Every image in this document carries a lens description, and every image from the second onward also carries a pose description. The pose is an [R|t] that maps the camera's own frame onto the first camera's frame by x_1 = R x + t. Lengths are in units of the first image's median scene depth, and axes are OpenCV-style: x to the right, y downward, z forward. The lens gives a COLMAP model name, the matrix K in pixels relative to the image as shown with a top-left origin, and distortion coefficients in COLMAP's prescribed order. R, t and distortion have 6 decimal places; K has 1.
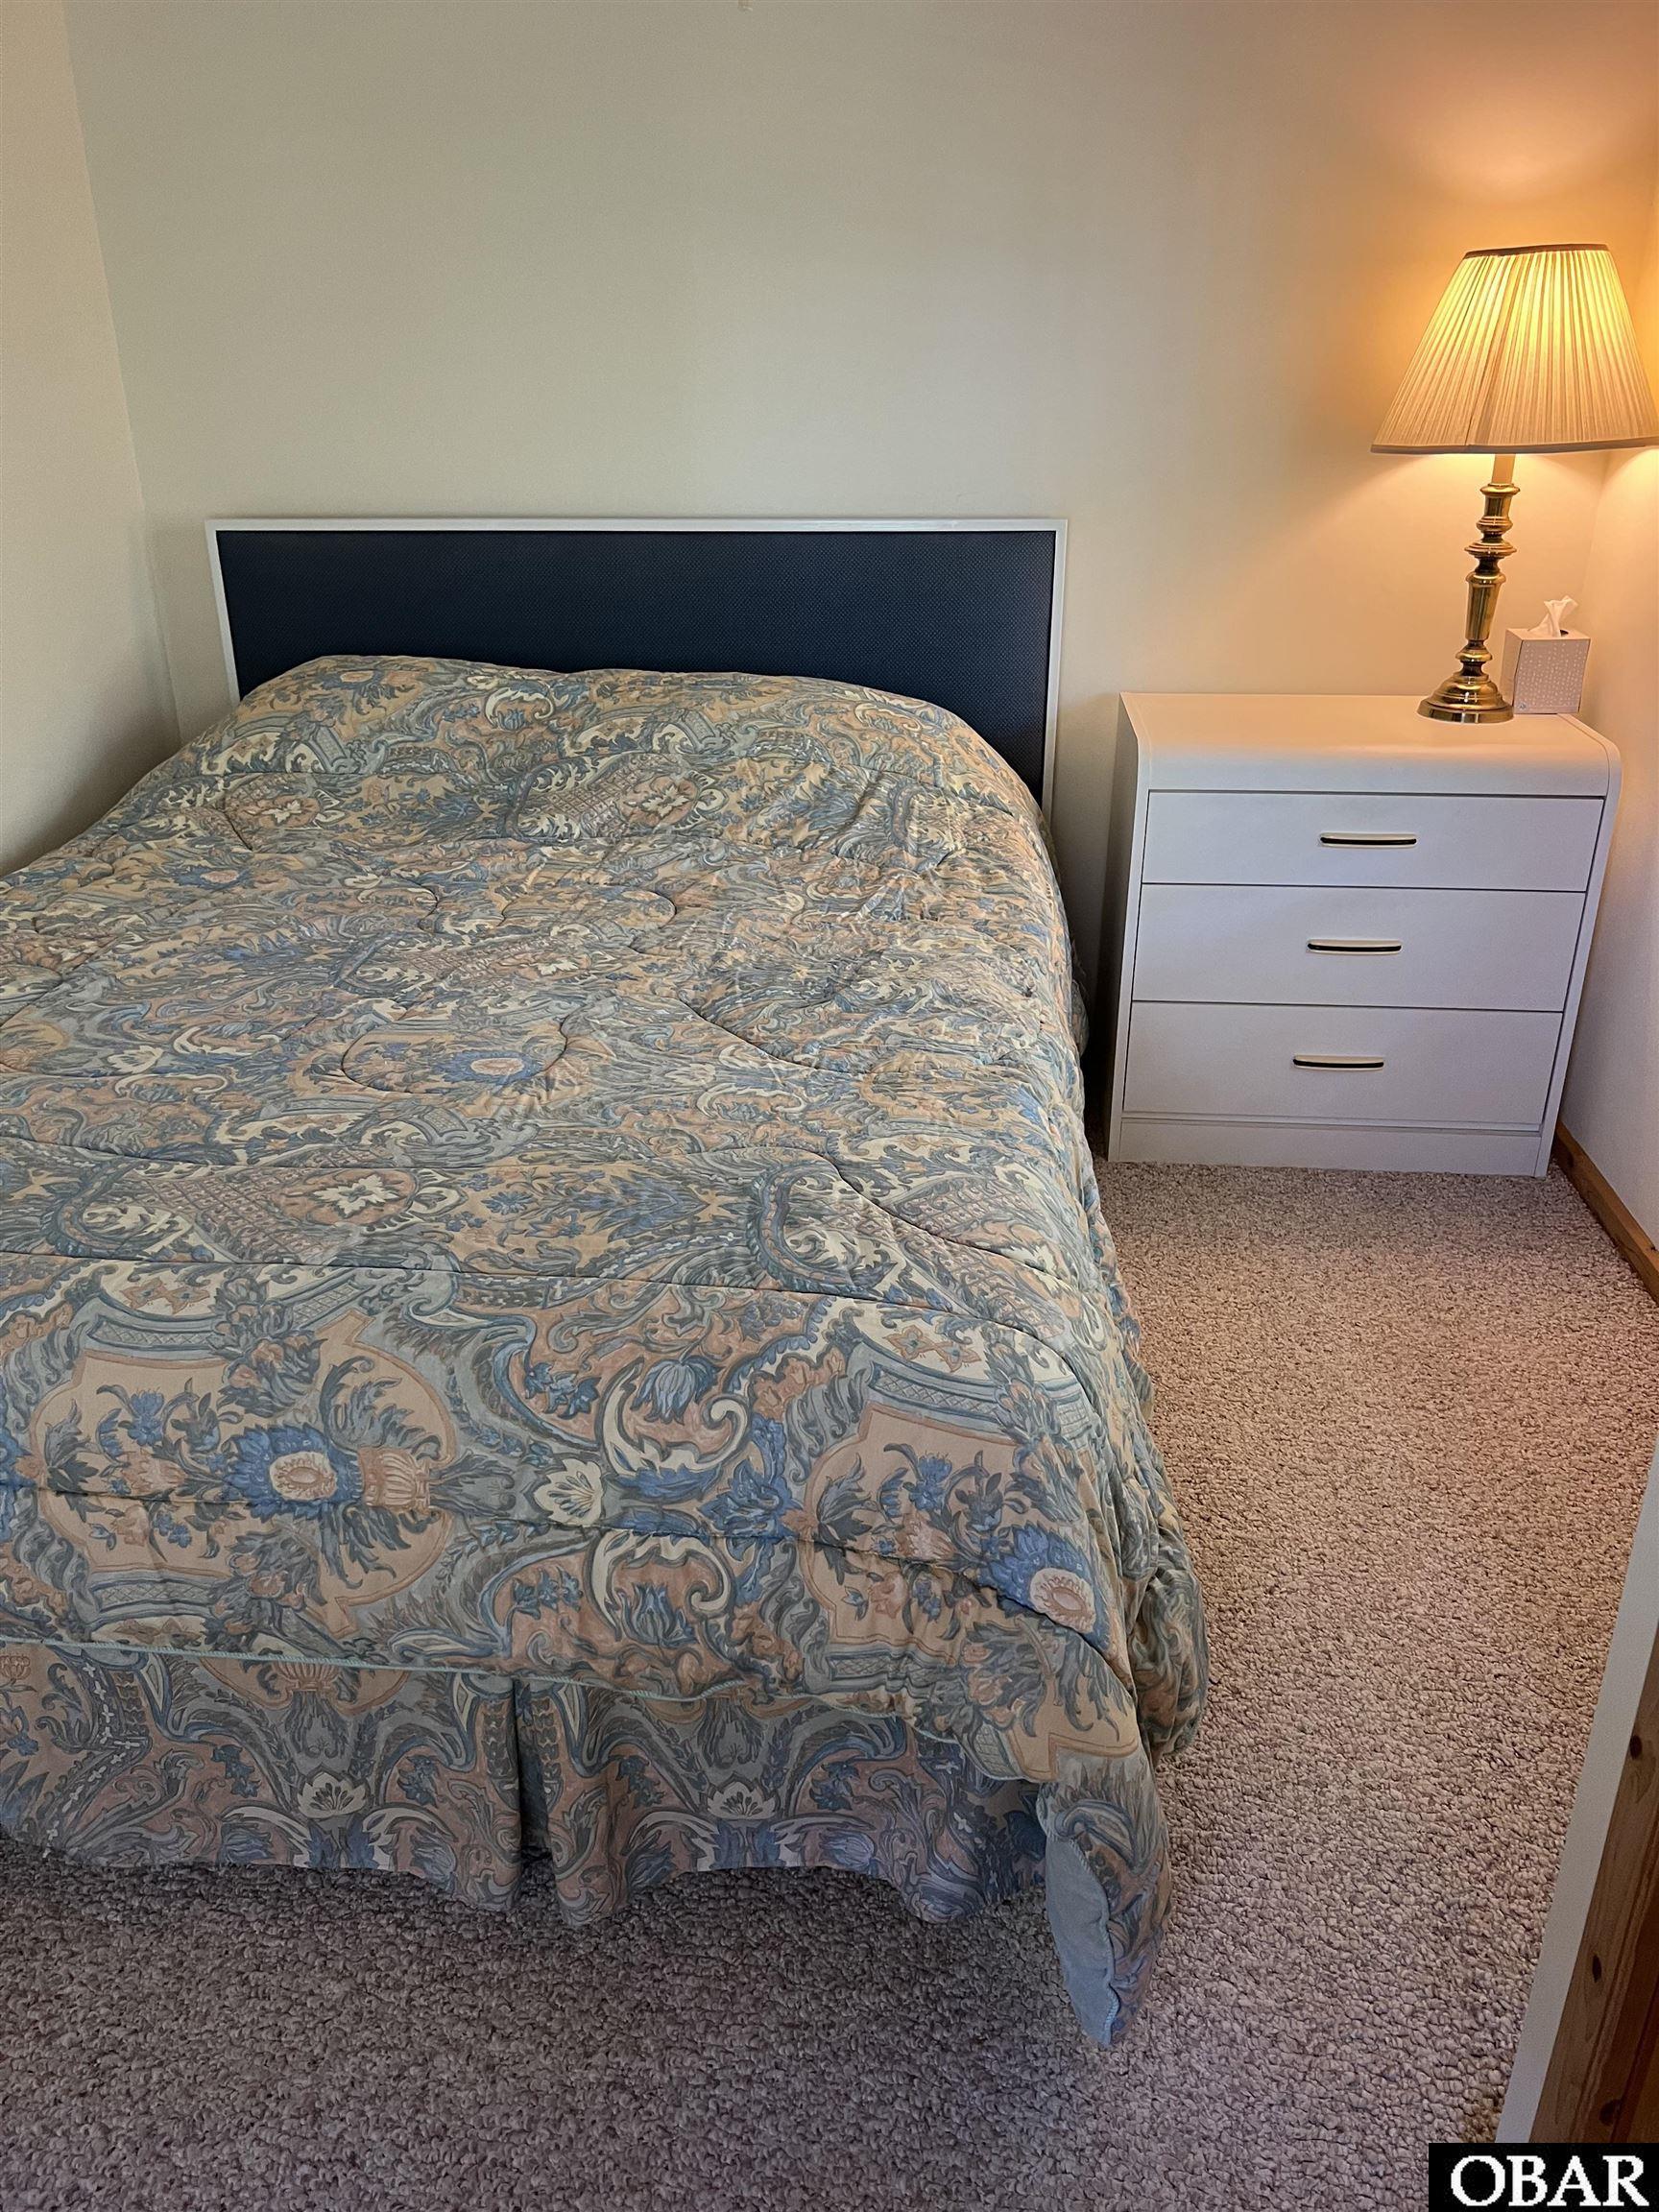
lens RADIAL K [[1703.4, 0, 829.5], [0, 1703.4, 1106.0], [0, 0, 1]] dist [0.063164, -0.065548]
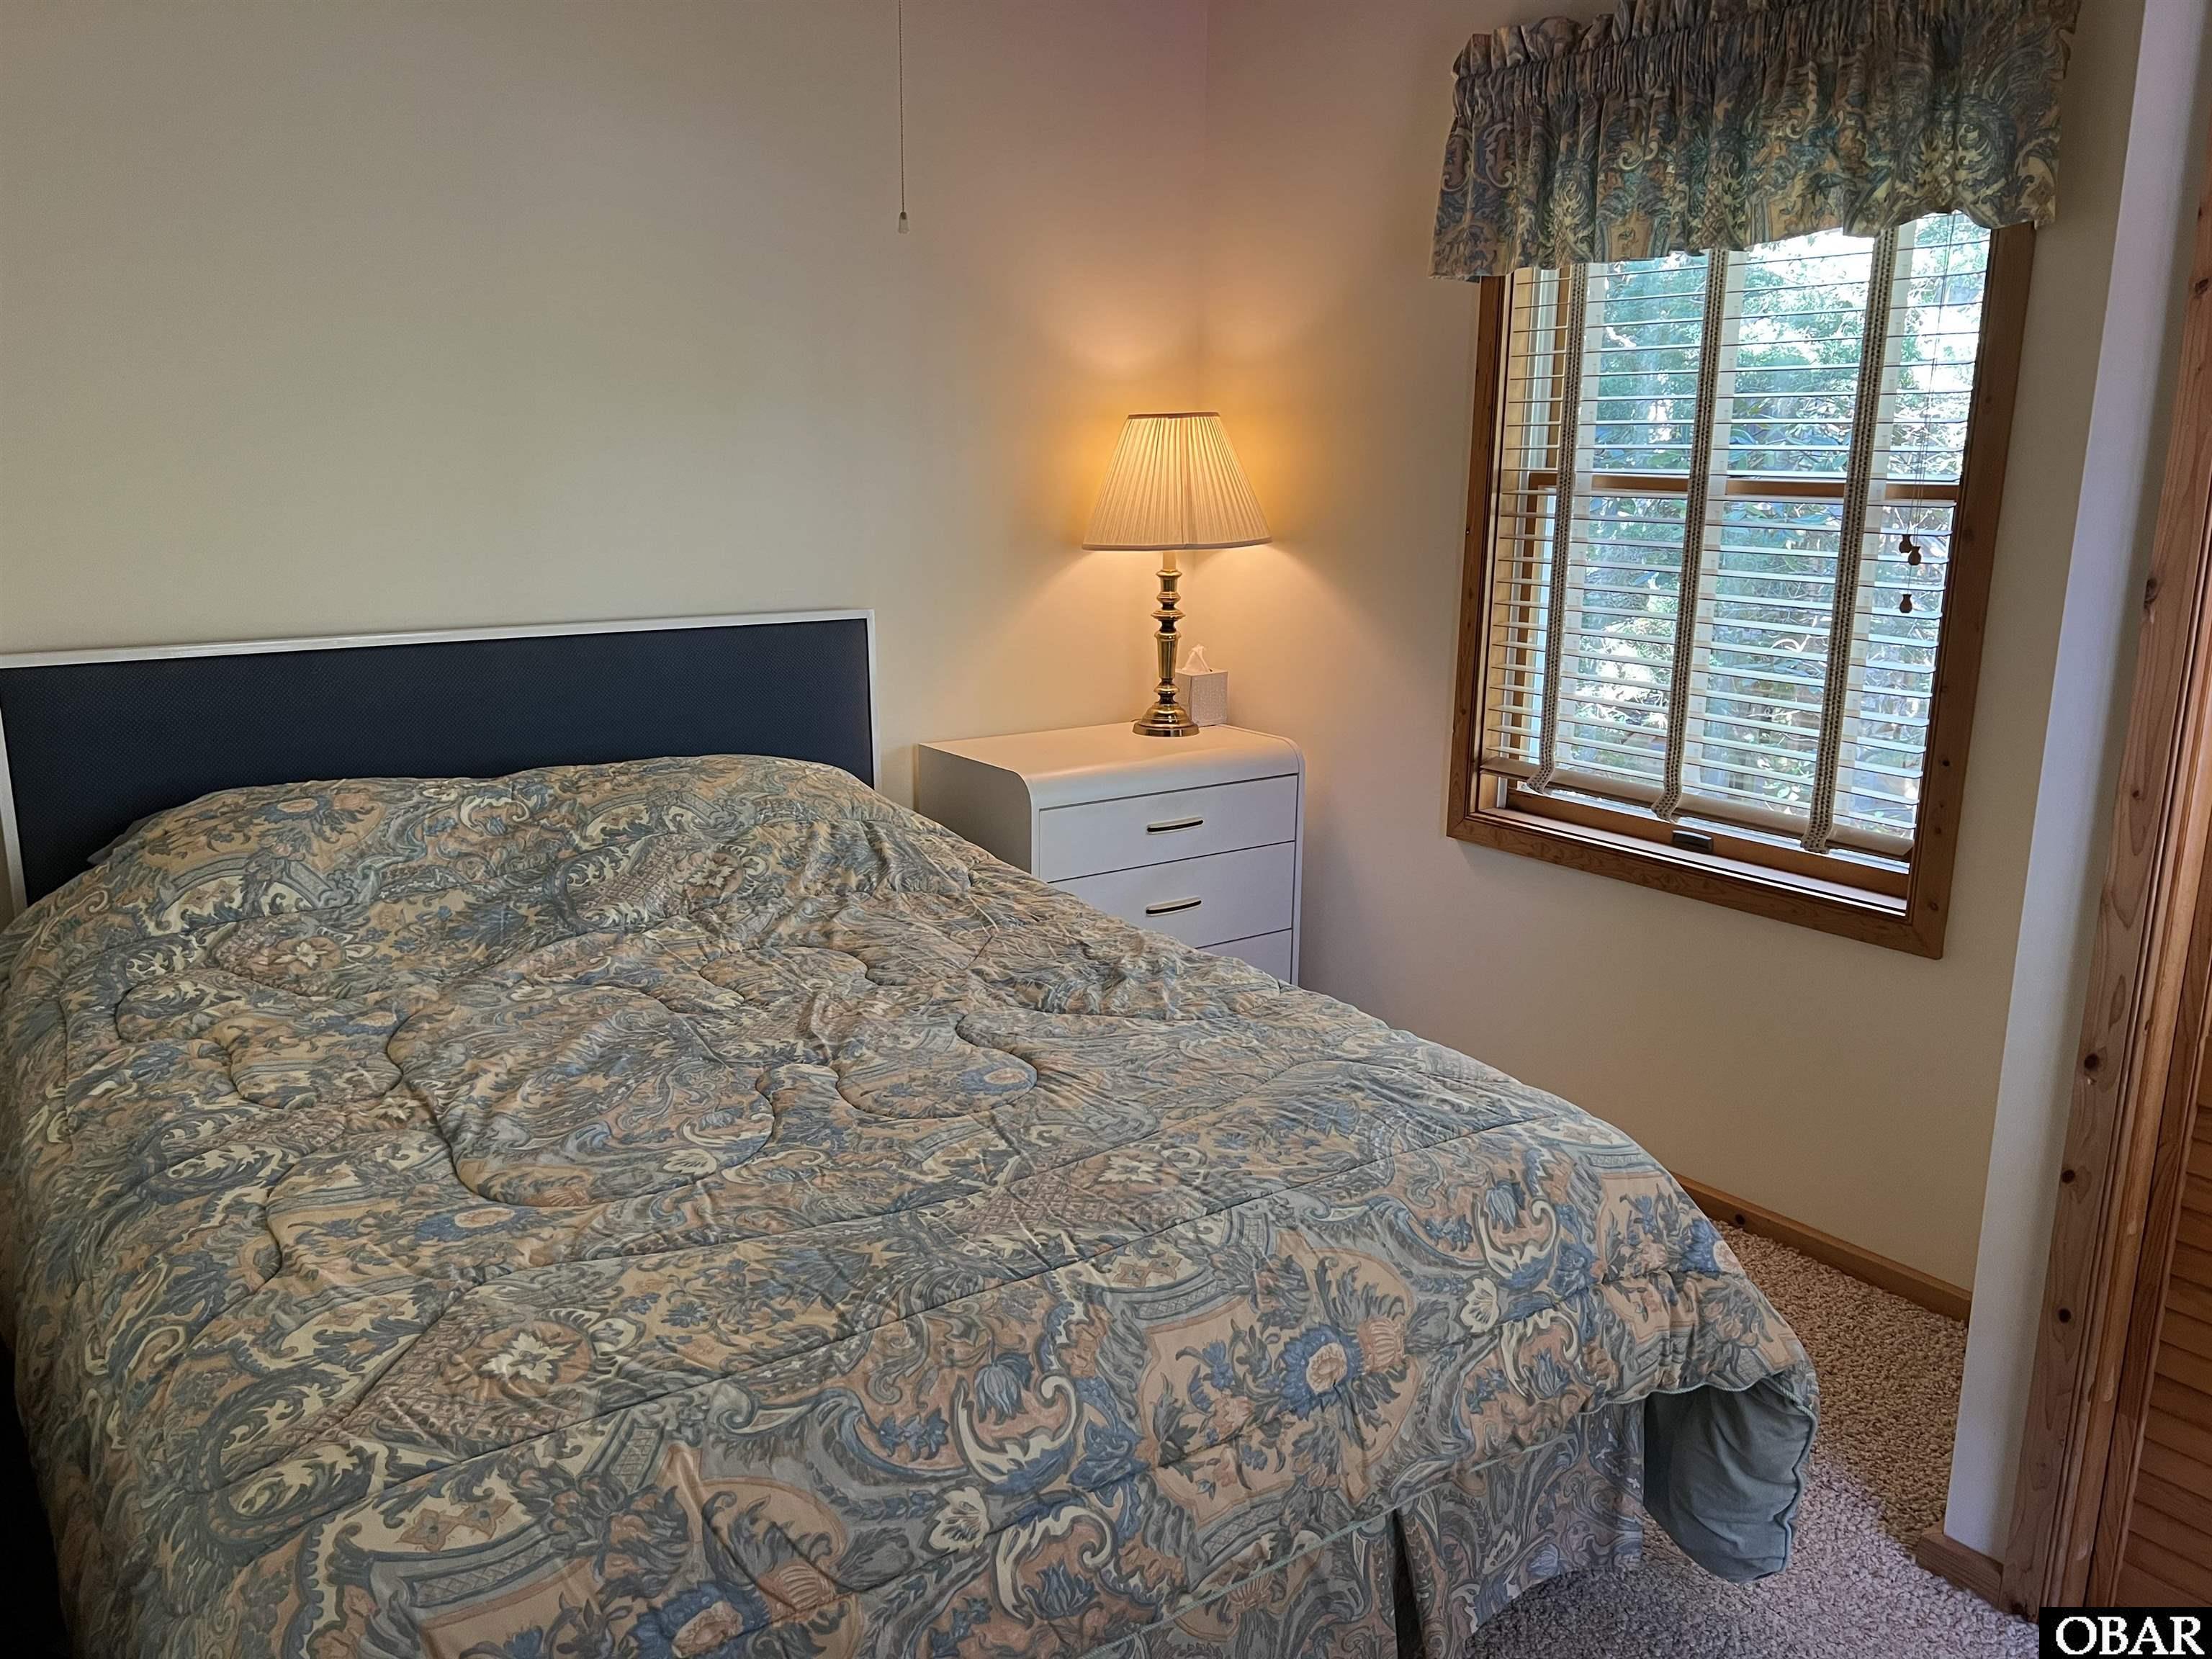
lens RADIAL K [[1716.4, 0, 1105.9], [0, 1716.4, 789.1], [0, 0, 1]] dist [0.136907, -0.389125]
pose [[0.737417, -0.119047, 0.664864, -0.738282], [0.263202, 0.957181, -0.120536, -0.042412], [-0.622046, 0.263879, 0.737175, 0.054885]]
